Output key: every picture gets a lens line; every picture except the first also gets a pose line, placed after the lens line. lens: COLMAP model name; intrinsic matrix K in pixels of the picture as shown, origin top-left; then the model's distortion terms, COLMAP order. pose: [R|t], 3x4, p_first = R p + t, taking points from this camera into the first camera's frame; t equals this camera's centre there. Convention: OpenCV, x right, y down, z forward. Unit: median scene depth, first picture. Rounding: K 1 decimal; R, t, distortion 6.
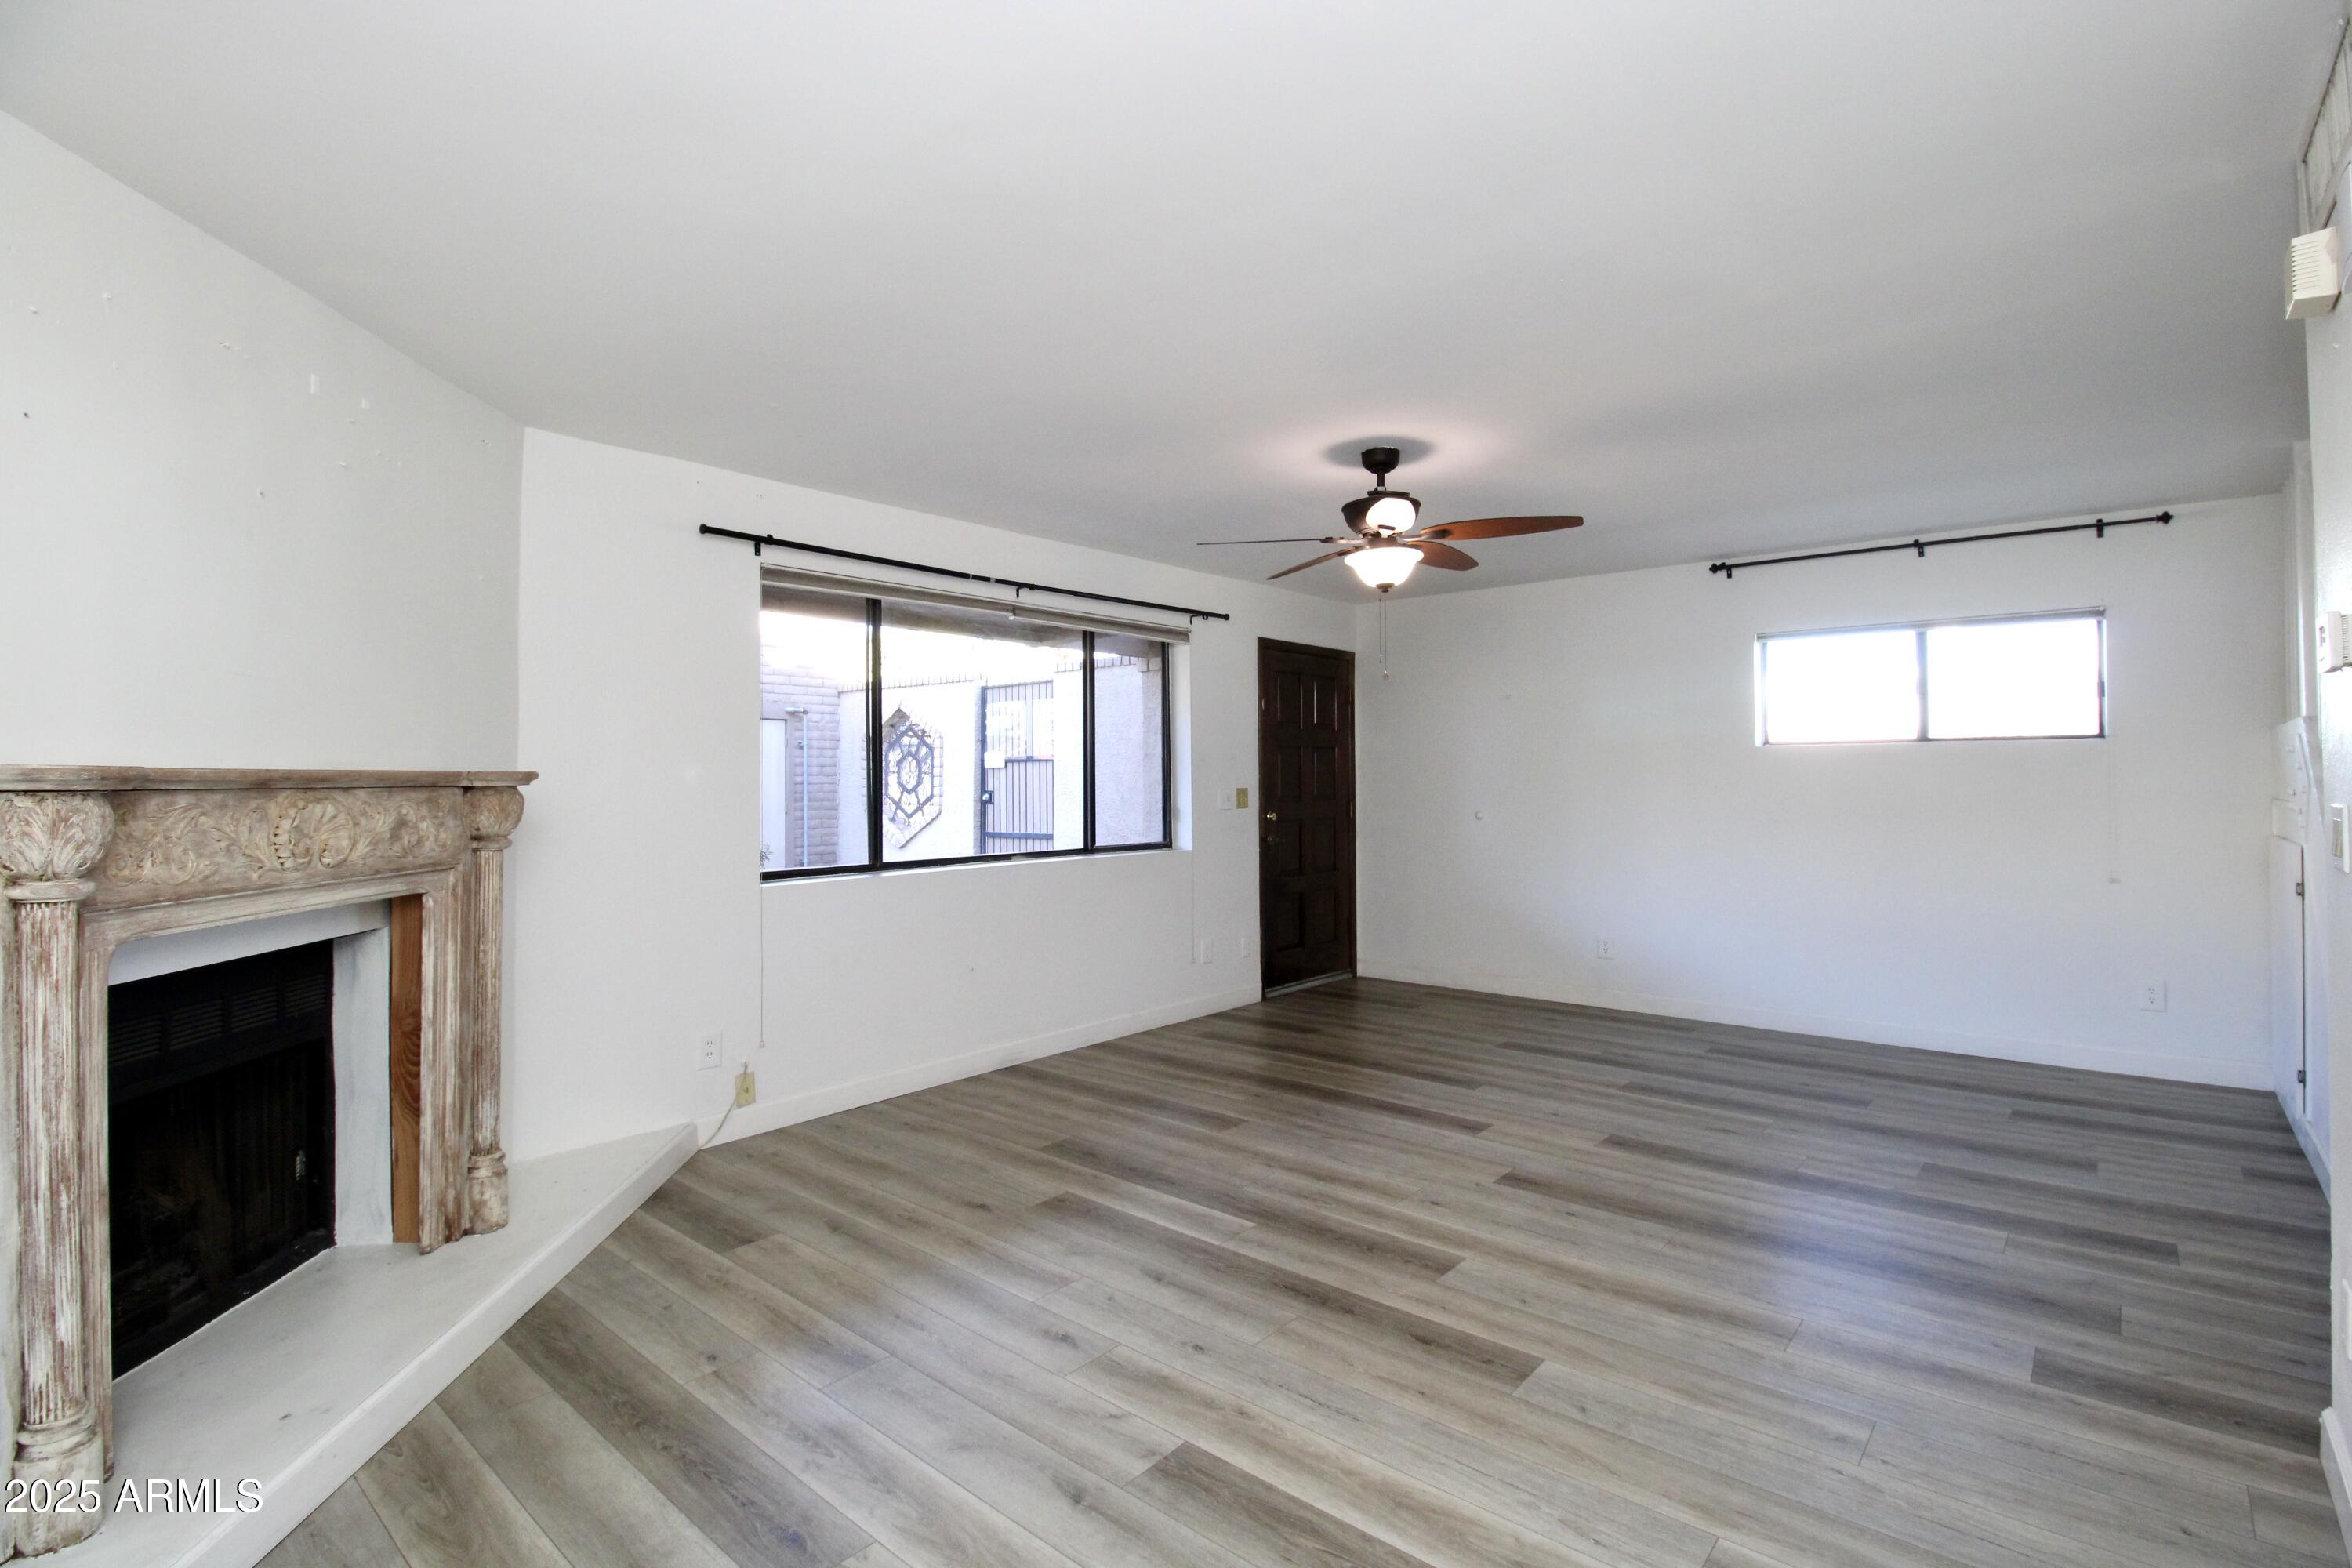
lens RADIAL K [[1091.5, 0, 1178.5], [0, 1091.5, 768.2], [0, 0, 1]] dist [-0.006899, -0.006759]
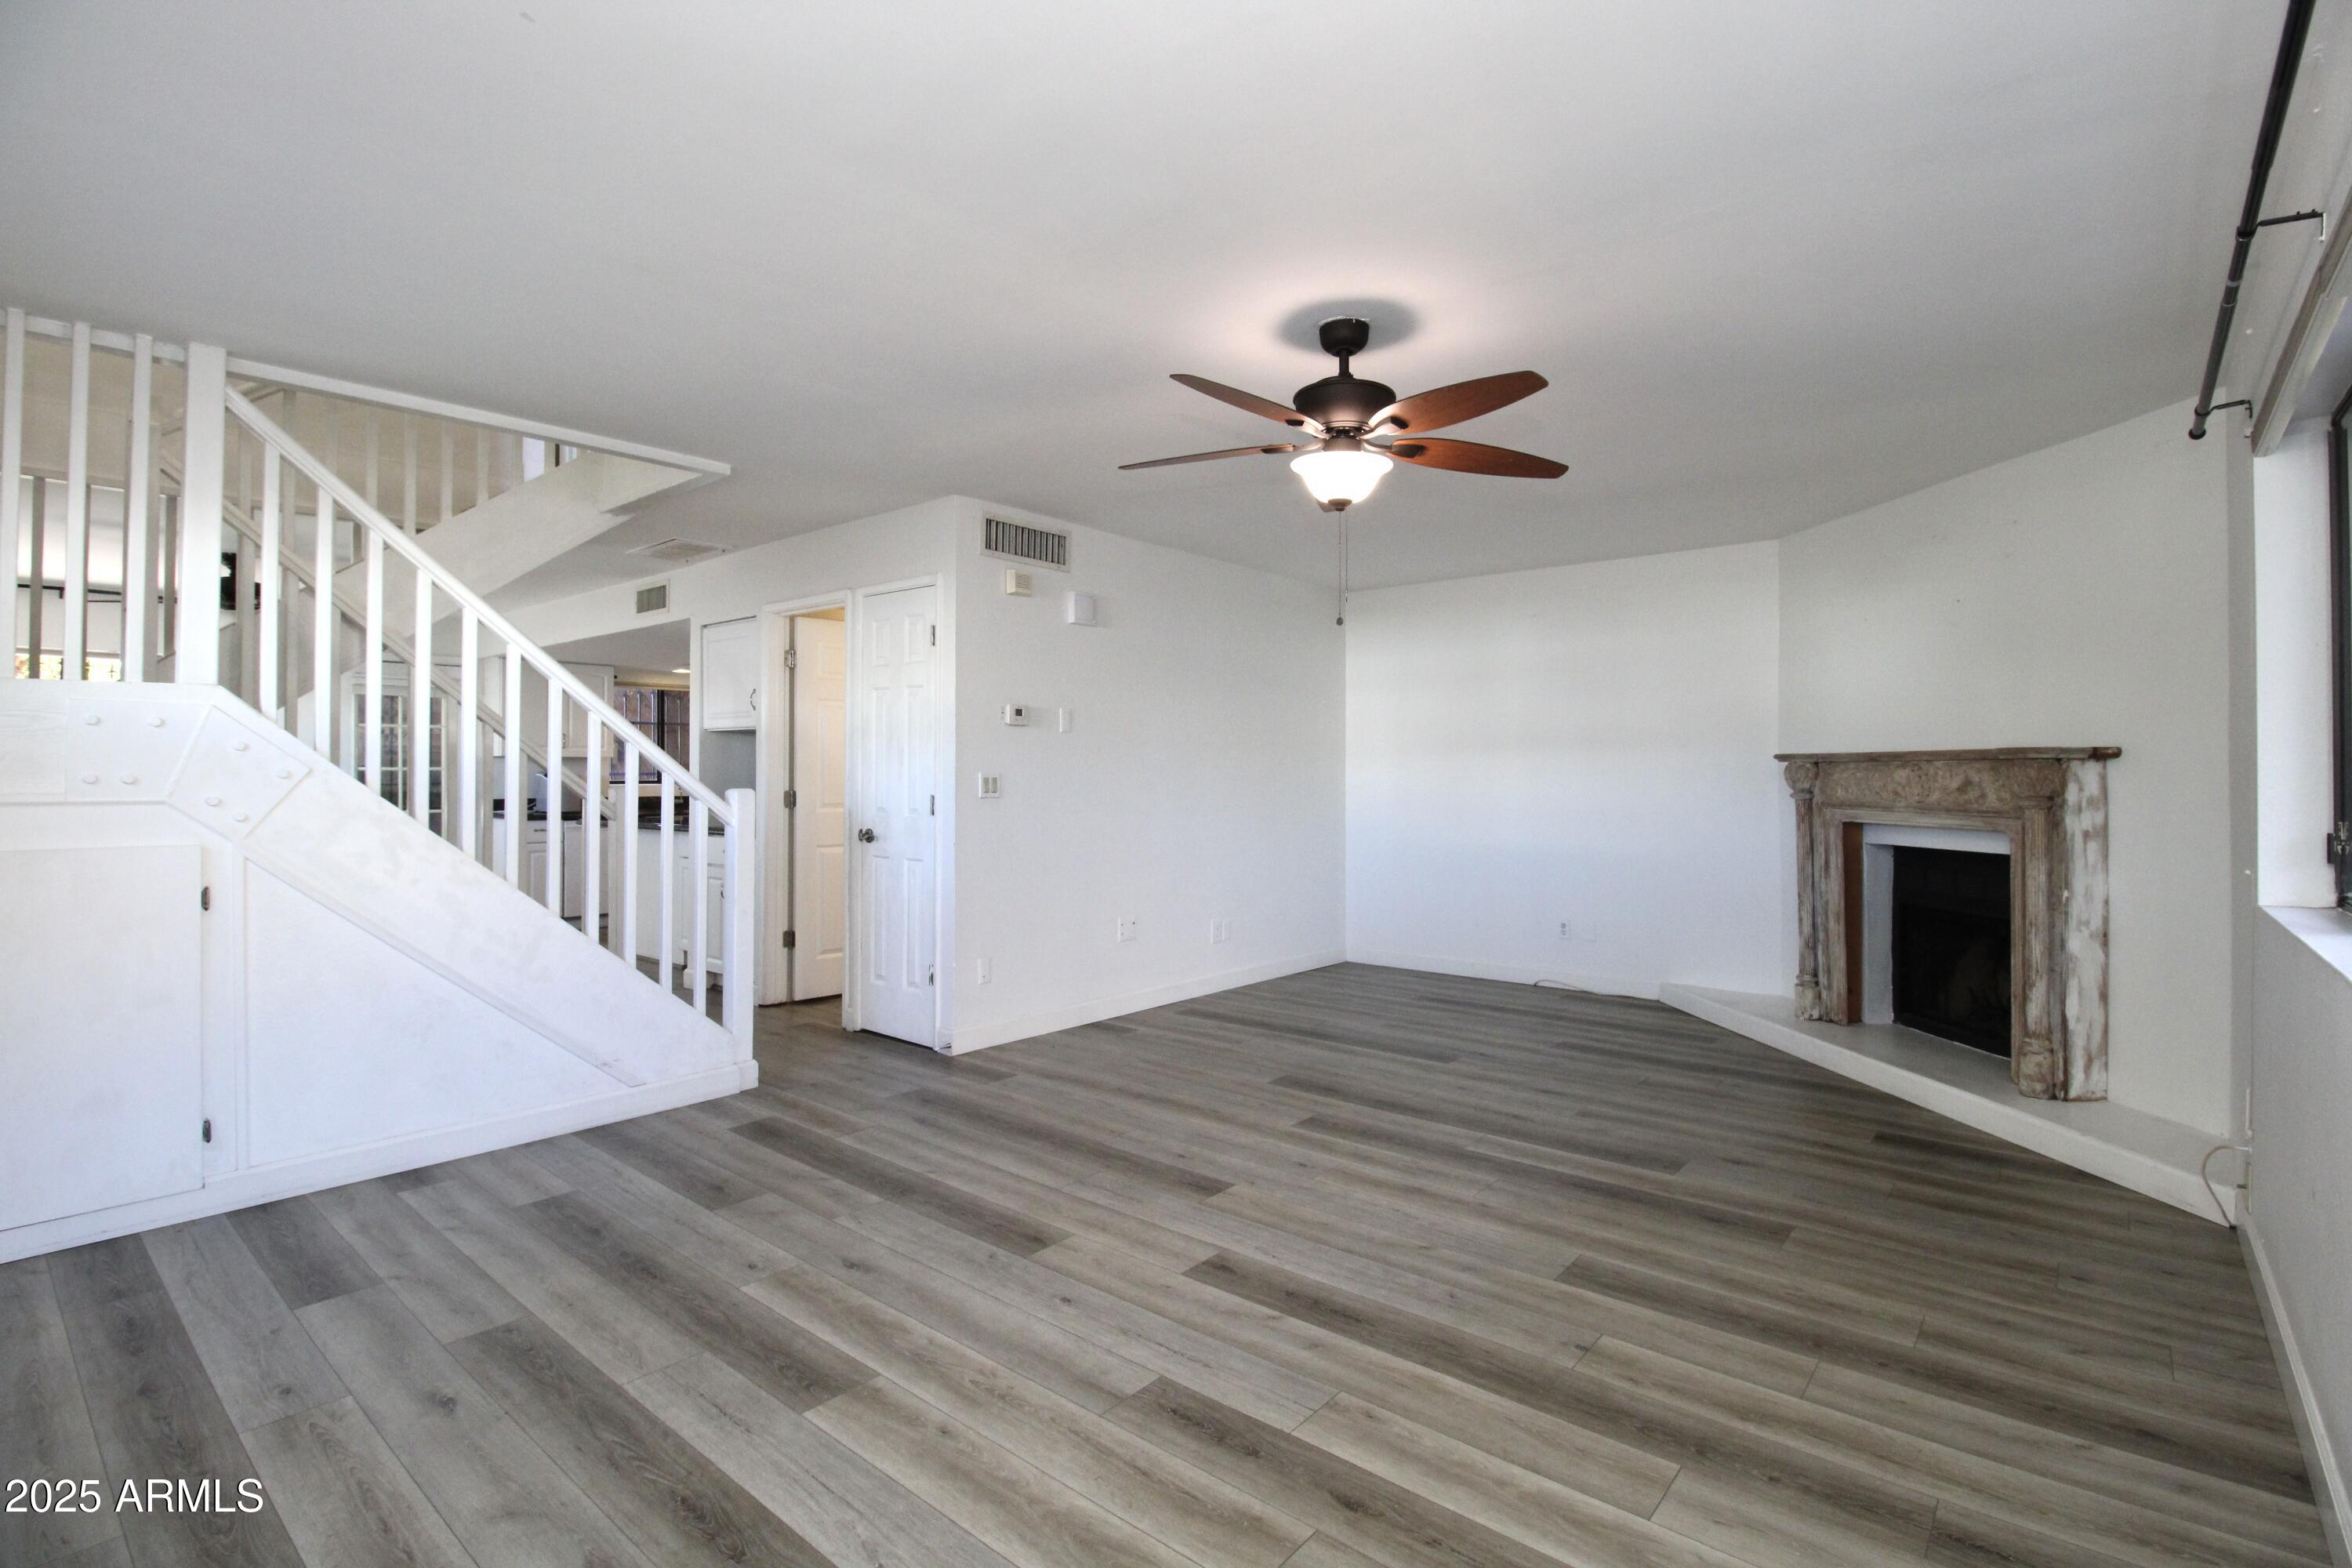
lens RADIAL K [[1091.5, 0, 1174.2], [0, 1091.5, 773.3], [0, 0, 1]] dist [-0.006899, -0.006759]
pose [[-0.999940, 0.007280, -0.008210, 0.347228], [0.007353, 0.999933, -0.008960, 0.032719], [0.008144, -0.009020, -0.999926, 1.948541]]
